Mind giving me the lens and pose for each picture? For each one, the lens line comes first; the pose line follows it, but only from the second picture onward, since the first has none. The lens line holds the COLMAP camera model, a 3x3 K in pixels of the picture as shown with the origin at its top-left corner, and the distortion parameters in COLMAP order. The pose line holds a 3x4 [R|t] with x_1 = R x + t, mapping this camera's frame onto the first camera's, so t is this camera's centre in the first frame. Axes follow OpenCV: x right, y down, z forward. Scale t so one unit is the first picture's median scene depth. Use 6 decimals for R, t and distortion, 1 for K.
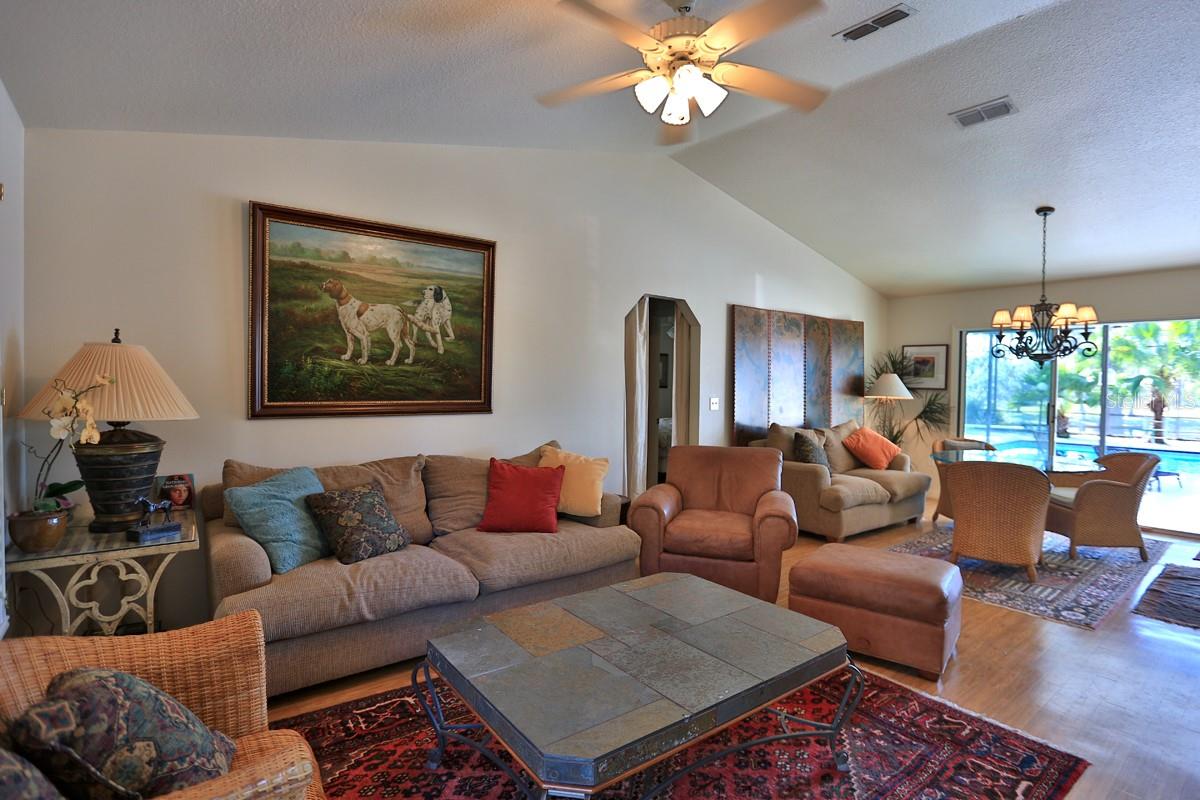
lens RADIAL K [[593.8, 0, 604.5], [0, 593.8, 399.5], [0, 0, 1]] dist [-0.036631, 0.010521]
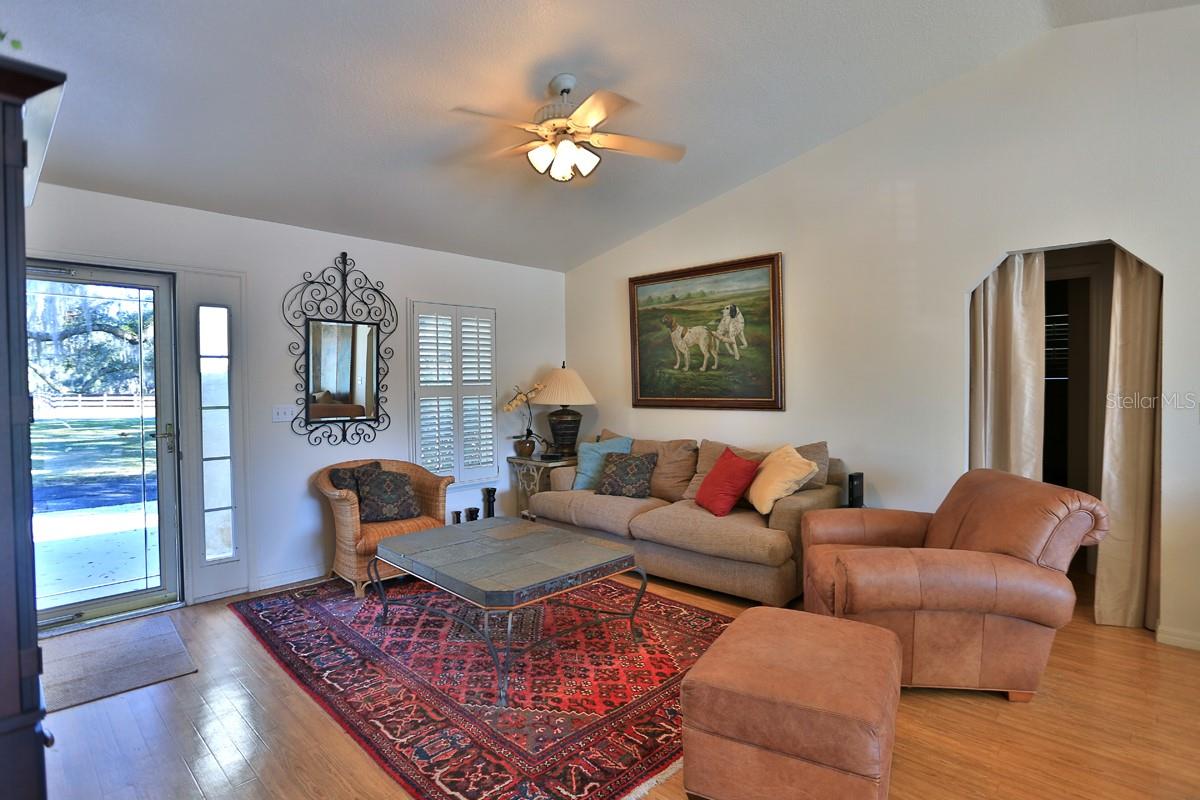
lens RADIAL K [[593.8, 0, 605.7], [0, 593.8, 399.3], [0, 0, 1]] dist [-0.036631, 0.010521]
pose [[0.145774, 0.011628, -0.989250, 0.915030], [-0.020288, 0.999756, 0.008762, -0.001745], [0.989110, 0.018793, 0.145974, 0.579671]]
